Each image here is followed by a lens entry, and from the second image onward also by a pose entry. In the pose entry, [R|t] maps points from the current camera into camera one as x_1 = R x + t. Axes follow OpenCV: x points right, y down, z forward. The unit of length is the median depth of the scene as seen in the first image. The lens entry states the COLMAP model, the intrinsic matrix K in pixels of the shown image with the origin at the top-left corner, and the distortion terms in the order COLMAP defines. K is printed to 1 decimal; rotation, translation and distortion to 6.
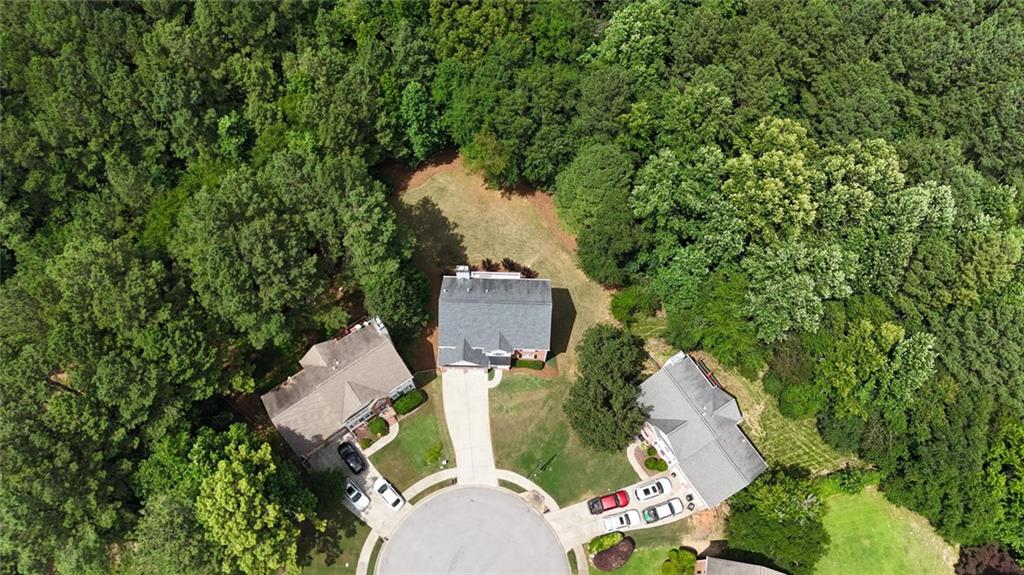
lens RADIAL K [[753.8, 0, 517.8], [0, 753.8, 284.2], [0, 0, 1]] dist [0.070298, -0.065917]
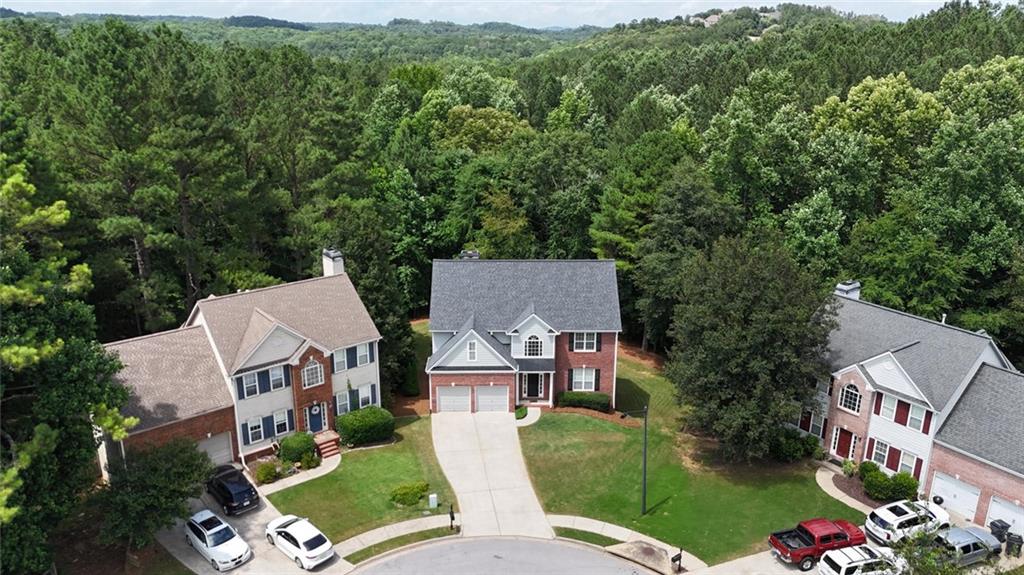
lens RADIAL K [[753.8, 0, 514.6], [0, 753.8, 285.7], [0, 0, 1]] dist [0.070298, -0.065917]
pose [[0.998752, -0.017956, 0.046596, -0.066111], [0.047255, 0.641479, -0.765683, 0.499691], [-0.016142, 0.766930, 0.641528, 0.599319]]
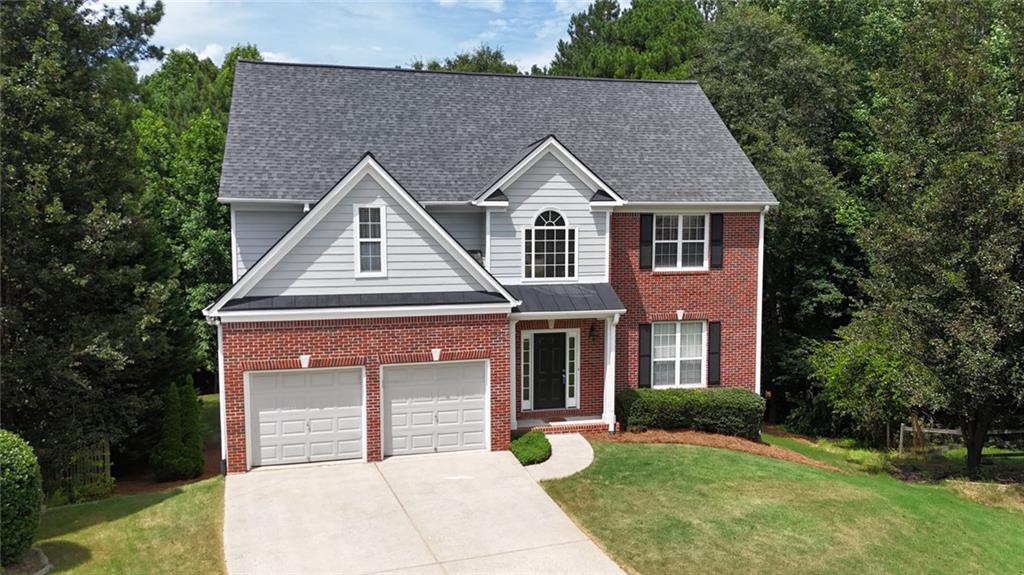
lens RADIAL K [[753.8, 0, 511.7], [0, 753.8, 287.4], [0, 0, 1]] dist [0.070298, -0.065917]
pose [[0.964793, -0.035346, 0.260623, -0.086149], [0.248505, 0.447032, -0.859306, 0.260376], [-0.086134, 0.893819, 0.440077, 0.926319]]
